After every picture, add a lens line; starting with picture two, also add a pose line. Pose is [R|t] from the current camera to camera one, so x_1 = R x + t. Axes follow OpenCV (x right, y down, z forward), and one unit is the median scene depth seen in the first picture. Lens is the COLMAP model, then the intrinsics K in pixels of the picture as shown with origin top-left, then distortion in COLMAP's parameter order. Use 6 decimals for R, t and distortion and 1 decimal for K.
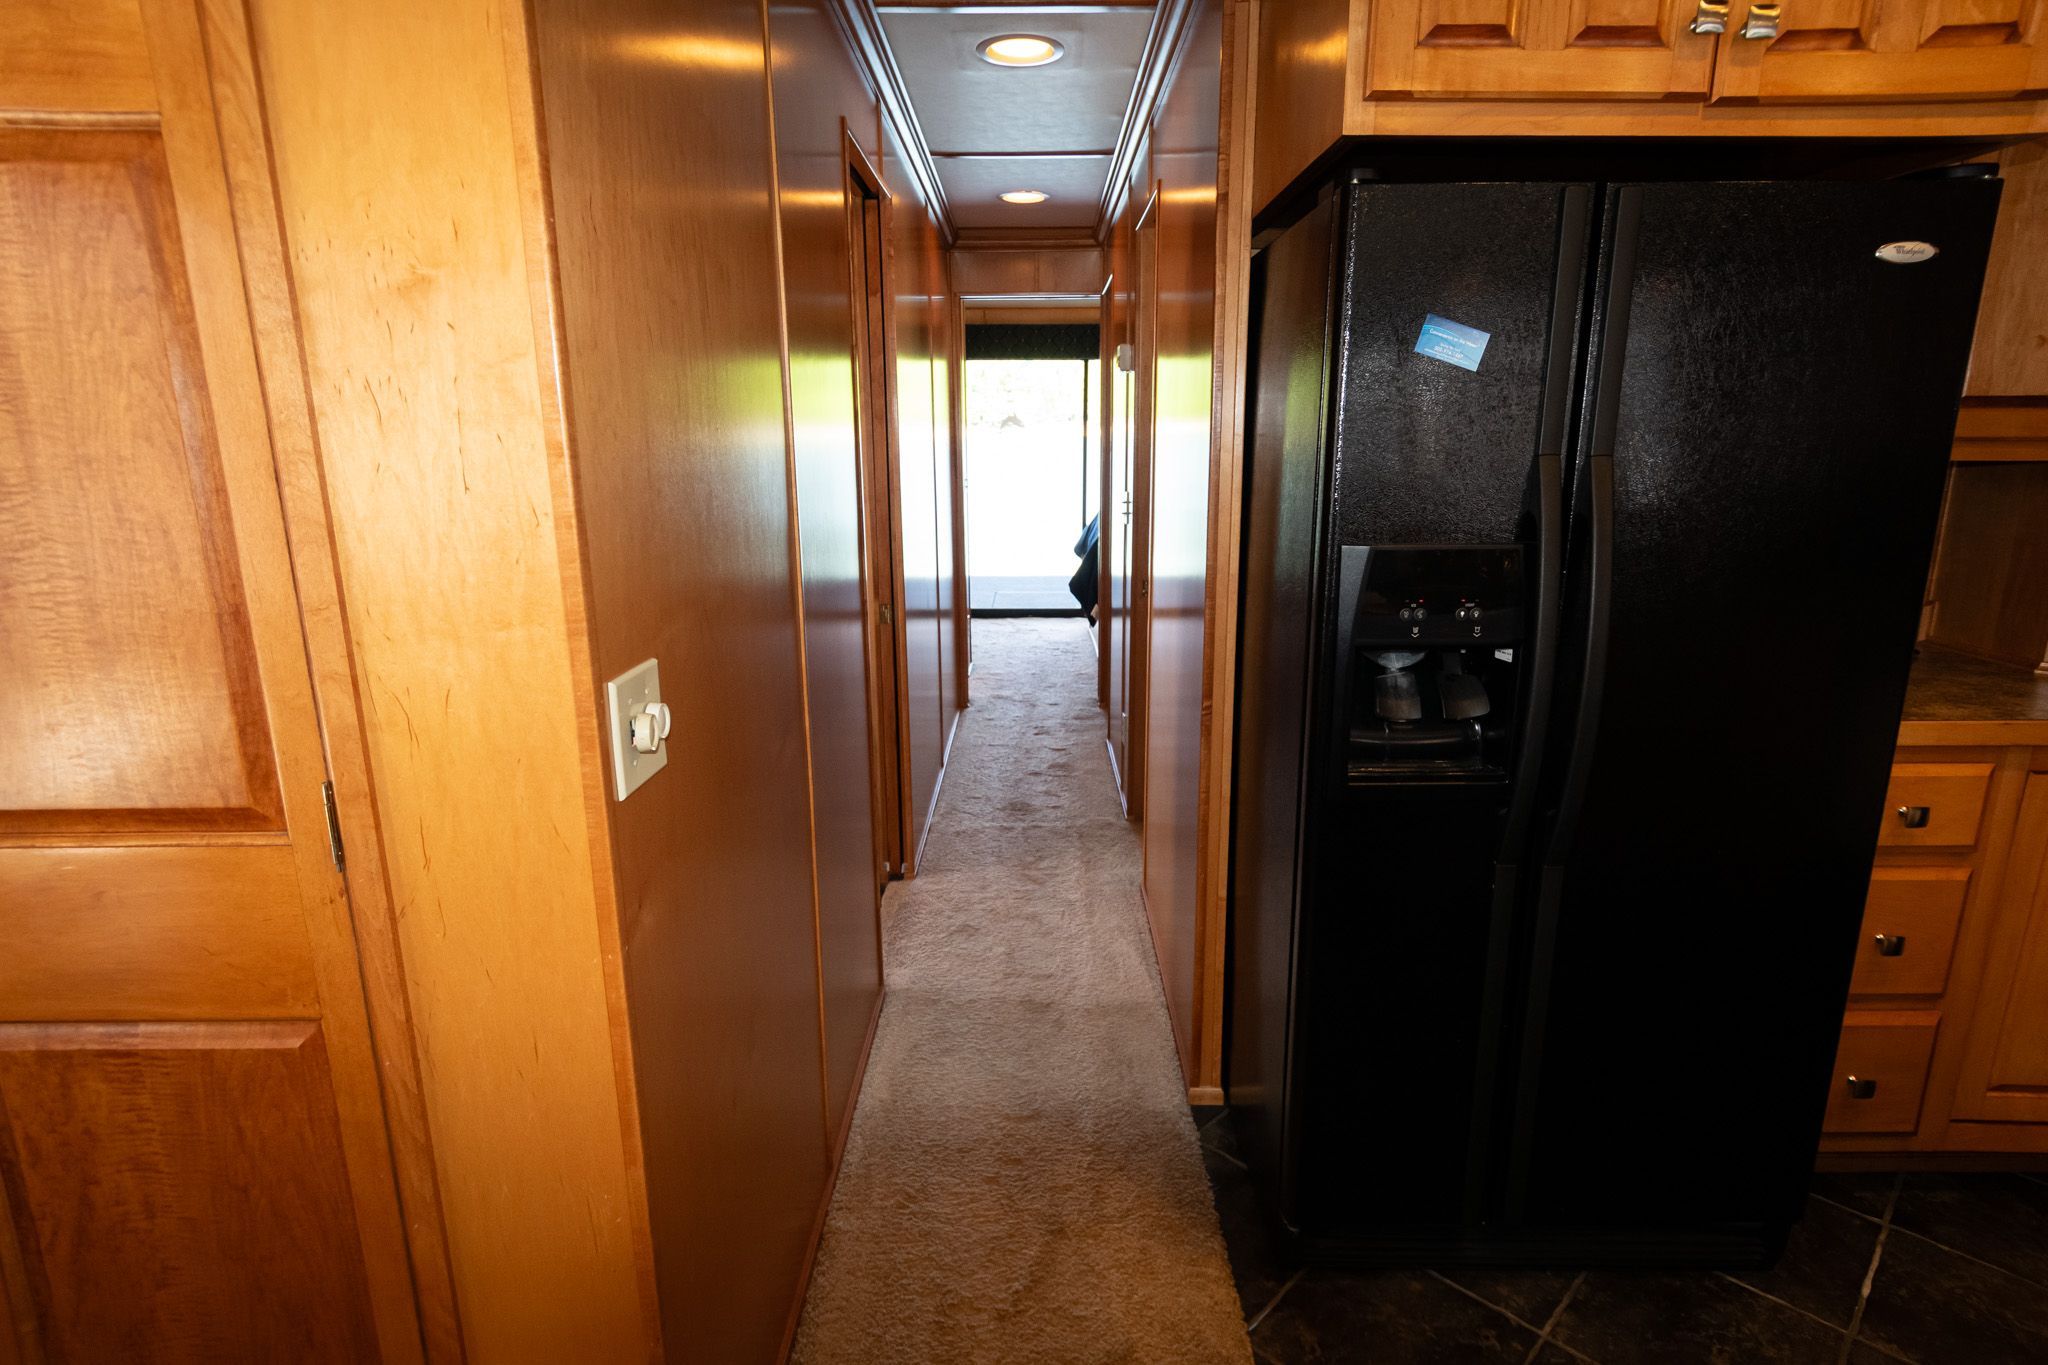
lens RADIAL K [[1068.3, 0, 1024.5], [0, 1068.3, 687.4], [0, 0, 1]] dist [0.007438, -0.004611]
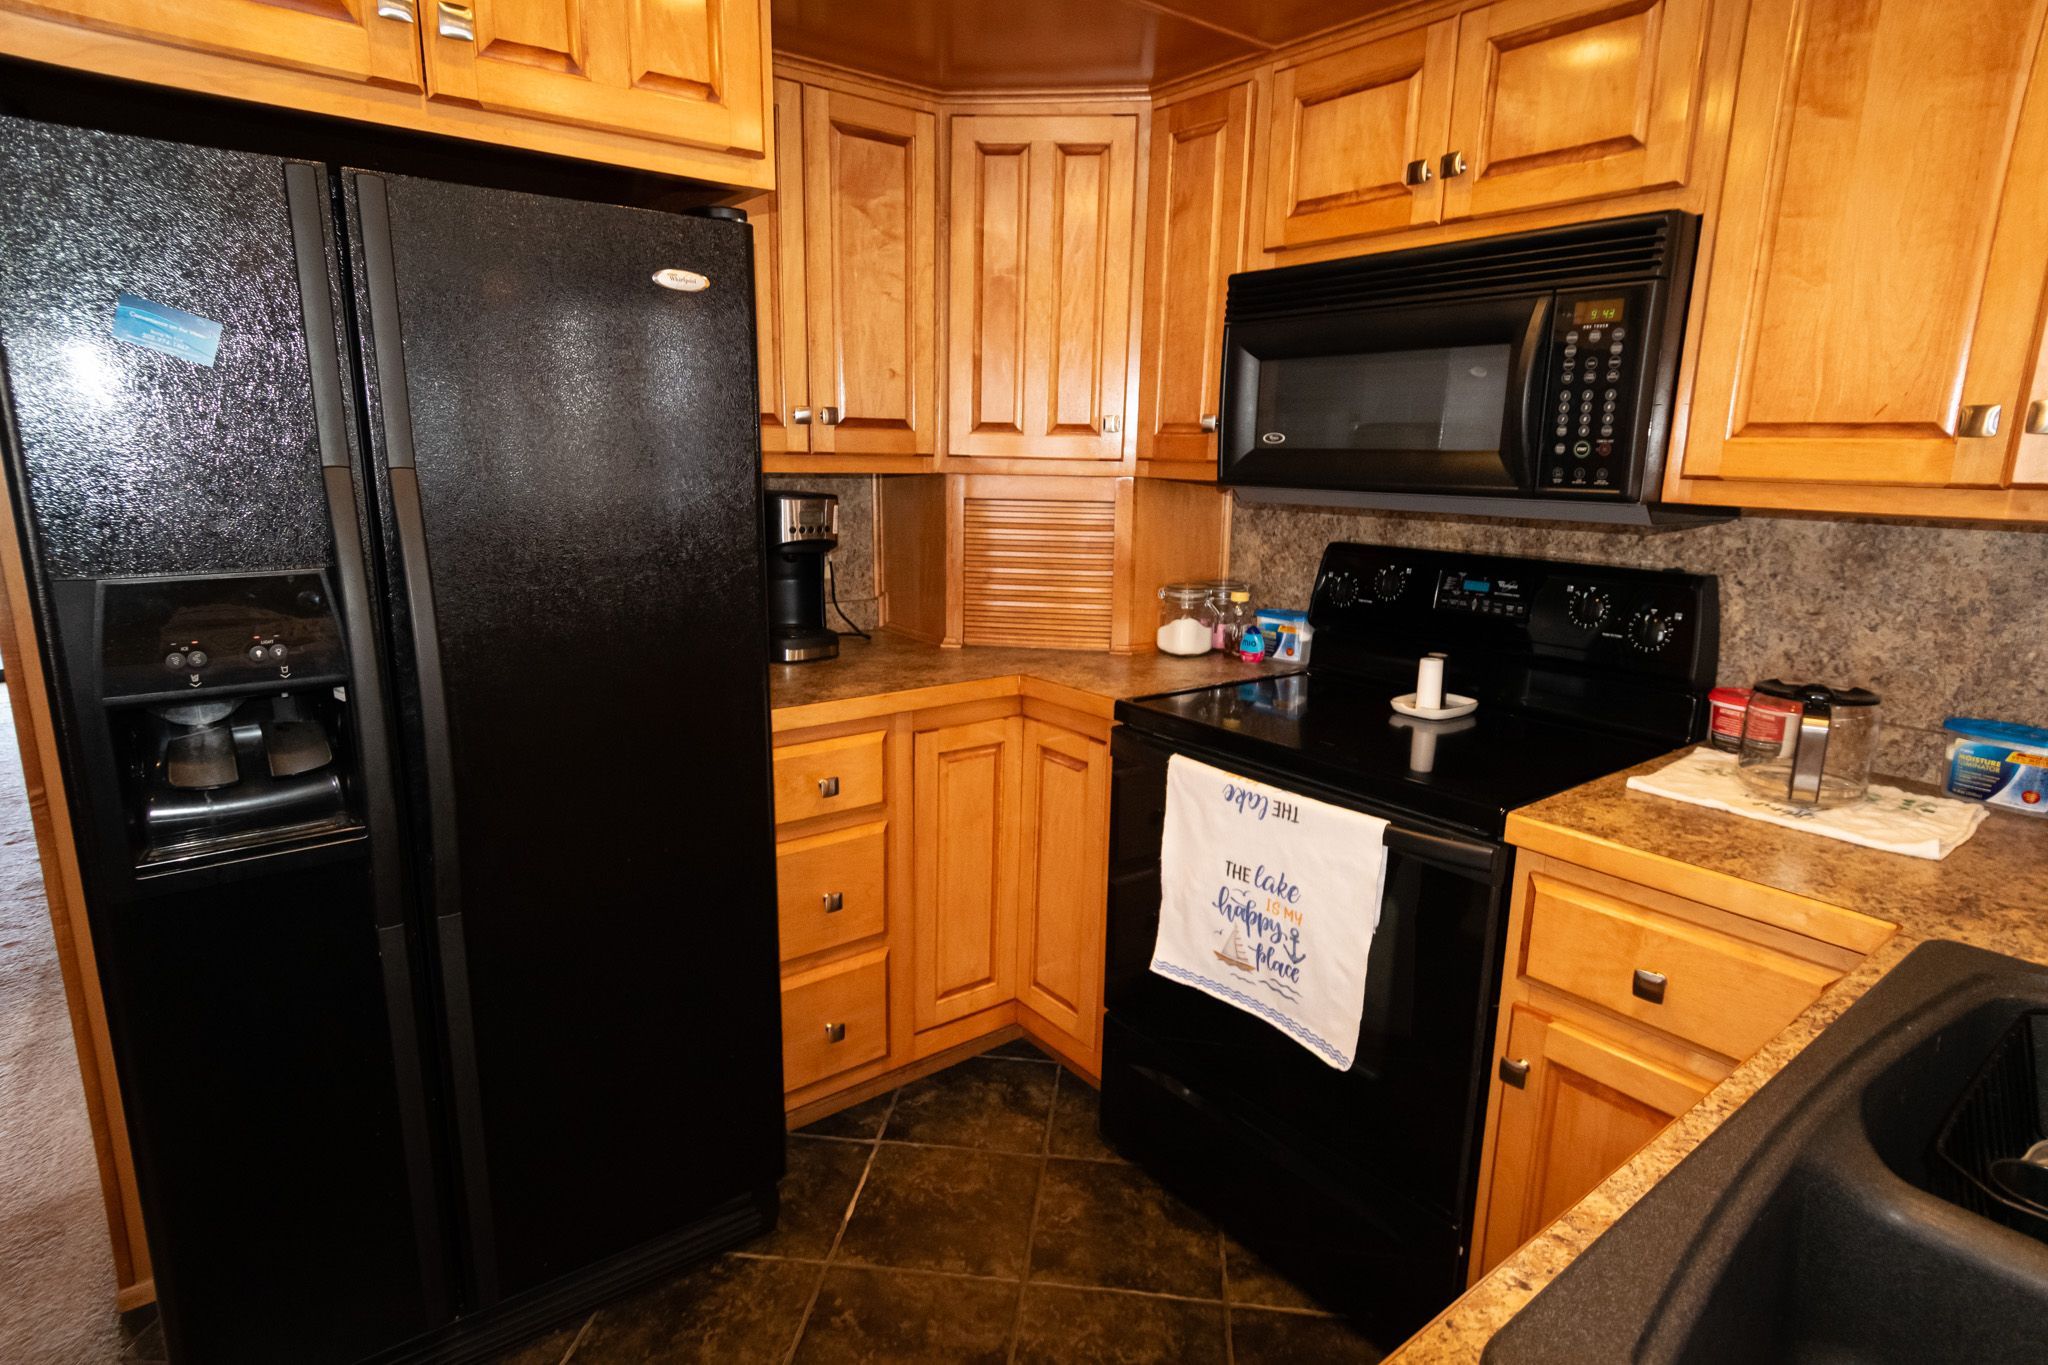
lens RADIAL K [[1094.4, 0, 1027.4], [0, 1094.4, 683.4], [0, 0, 1]] dist [0.007318, -0.000911]
pose [[0.782358, -0.116668, 0.611804, 0.274024], [0.125003, 0.991725, 0.029267, 0.004184], [-0.610155, 0.053580, 0.790468, -0.043025]]
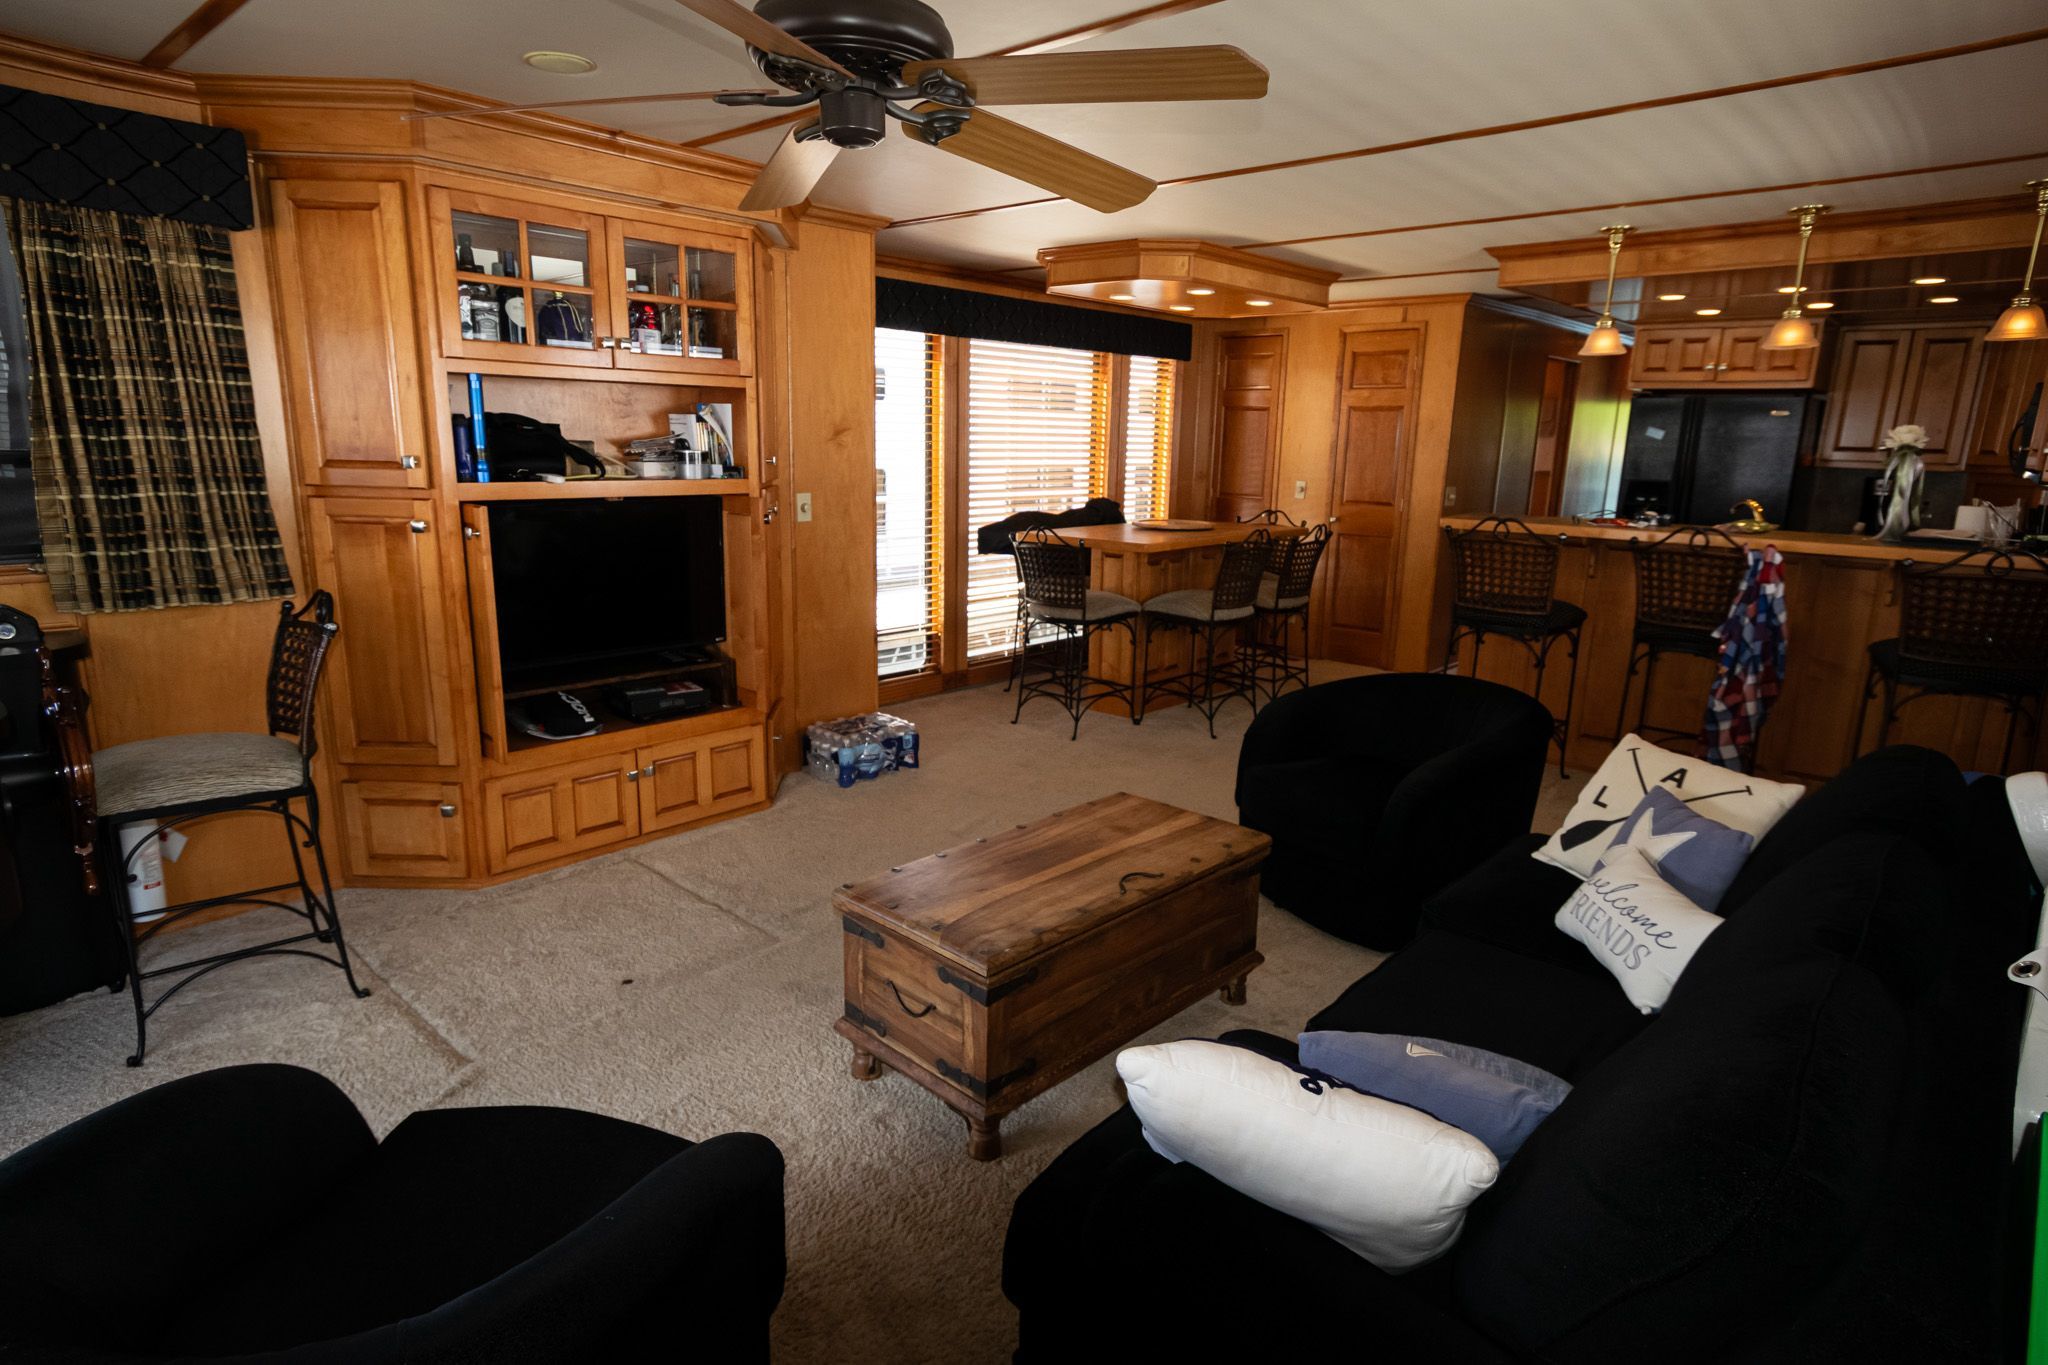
lens RADIAL K [[1094.4, 0, 1041.6], [0, 1094.4, 682.5], [0, 0, 1]] dist [0.007318, -0.000911]
pose [[0.749195, 0.168416, -0.640580, 1.153627], [-0.180296, 0.982468, 0.047436, 0.671961], [0.637339, 0.079955, 0.766424, -2.889704]]
